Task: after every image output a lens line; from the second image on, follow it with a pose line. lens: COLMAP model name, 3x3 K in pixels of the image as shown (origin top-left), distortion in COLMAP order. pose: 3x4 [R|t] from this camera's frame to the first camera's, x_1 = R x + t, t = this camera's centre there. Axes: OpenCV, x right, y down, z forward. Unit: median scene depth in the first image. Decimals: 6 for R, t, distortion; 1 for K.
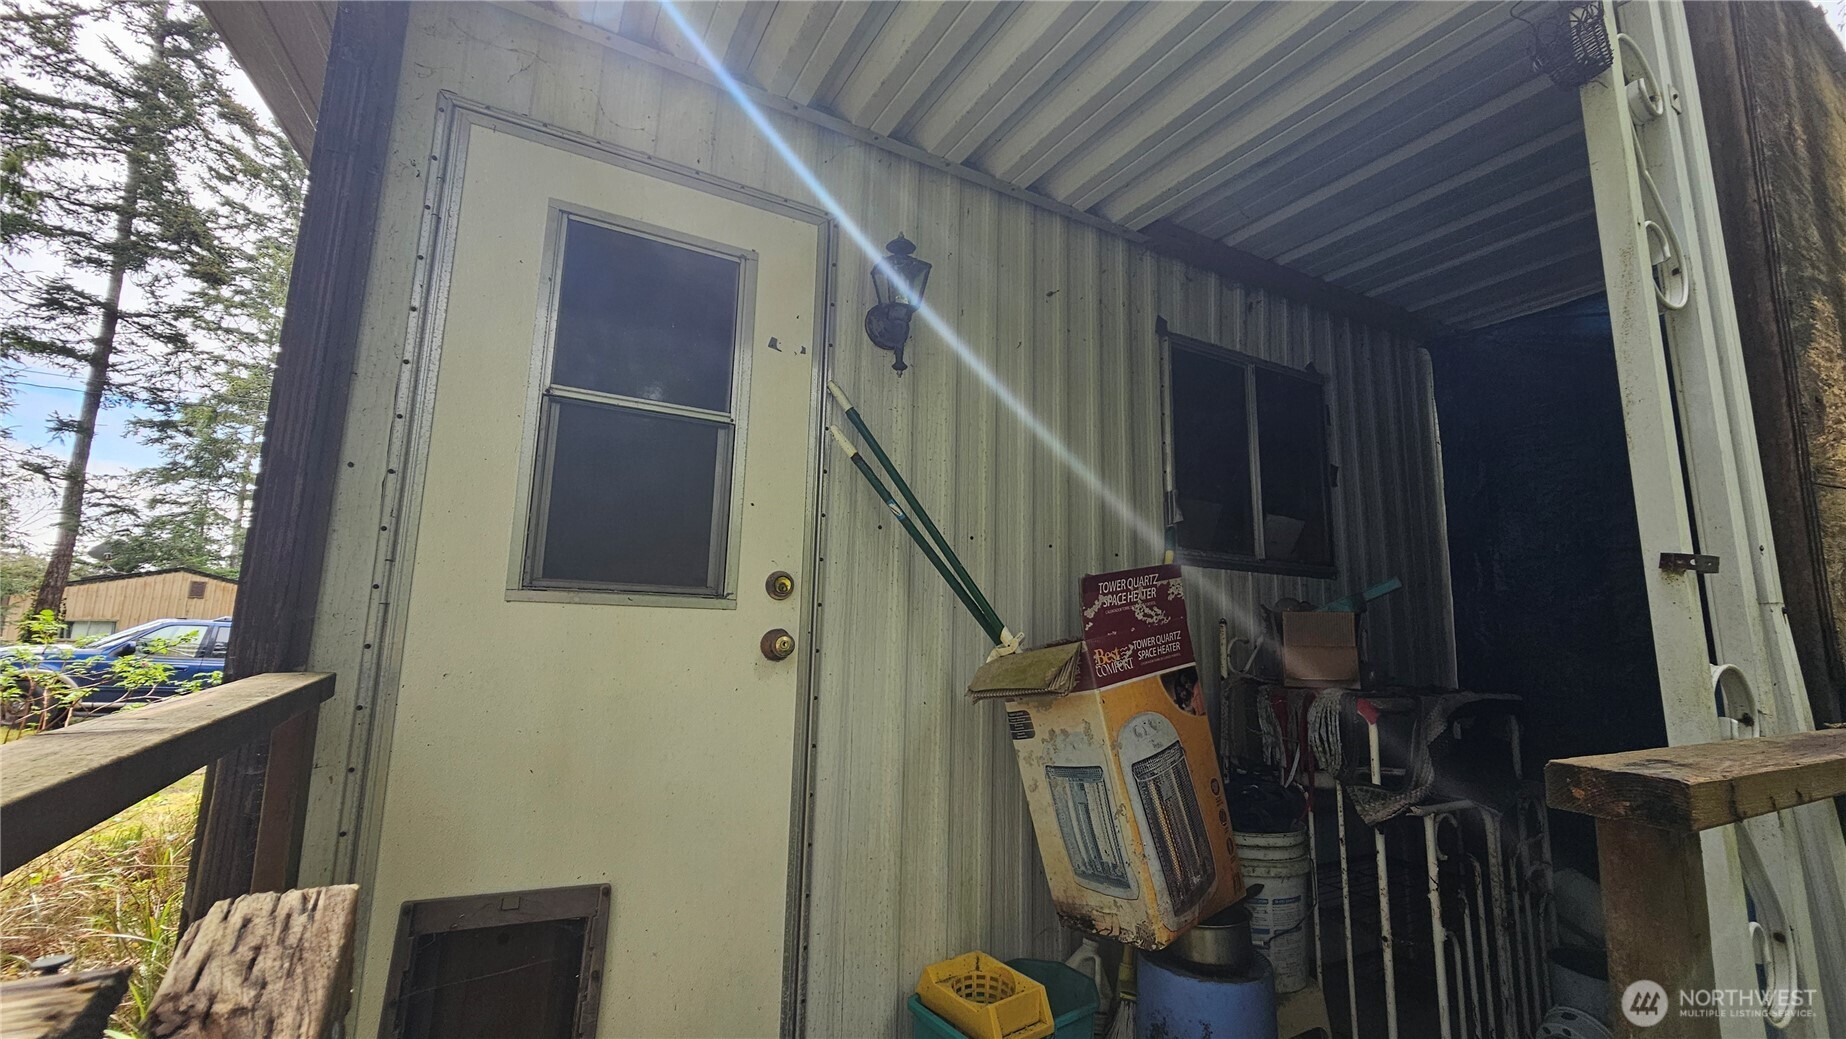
lens RADIAL K [[756.7, 0, 914.6], [0, 756.7, 520.5], [0, 0, 1]] dist [-0.001247, 0.000086]
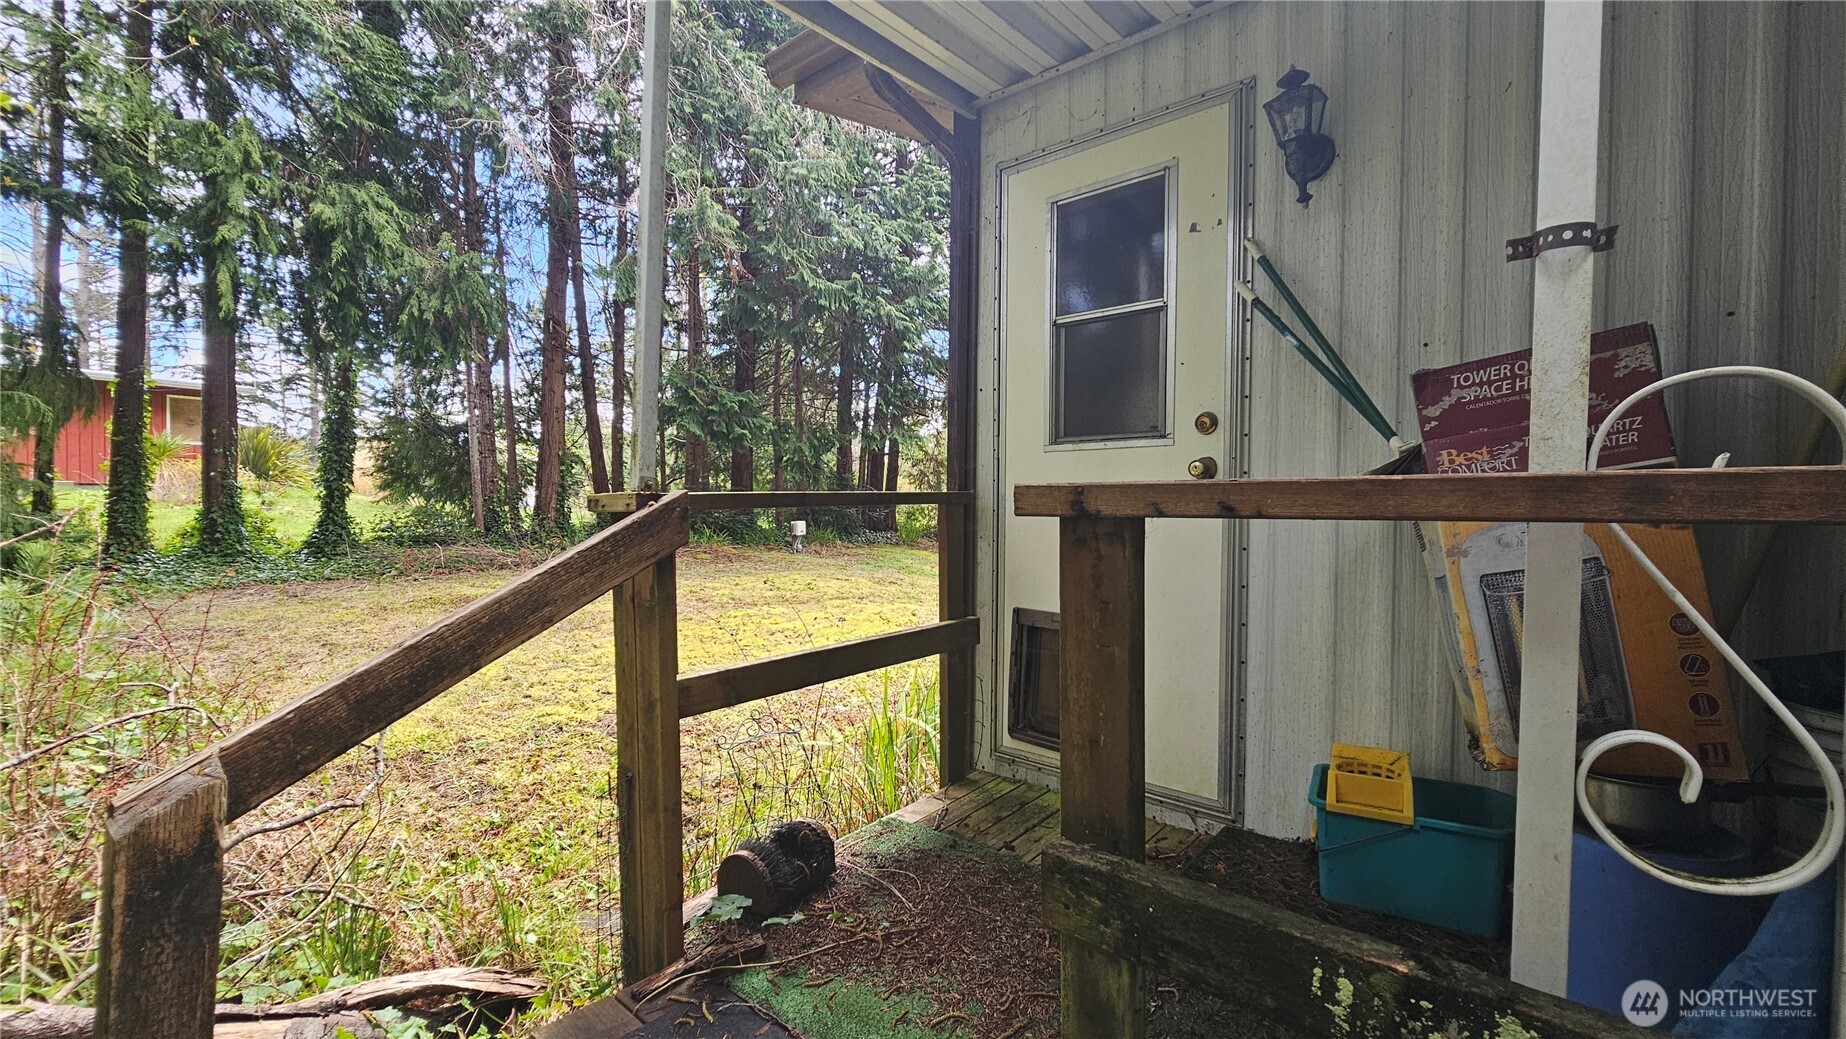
lens RADIAL K [[756.7, 0, 917.4], [0, 756.7, 518.1], [0, 0, 1]] dist [-0.001247, 0.000086]
pose [[0.350265, -0.006284, -0.936630, 0.830136], [0.153052, 0.986921, 0.050614, 0.103842], [0.924062, -0.161081, 0.346645, 0.087623]]
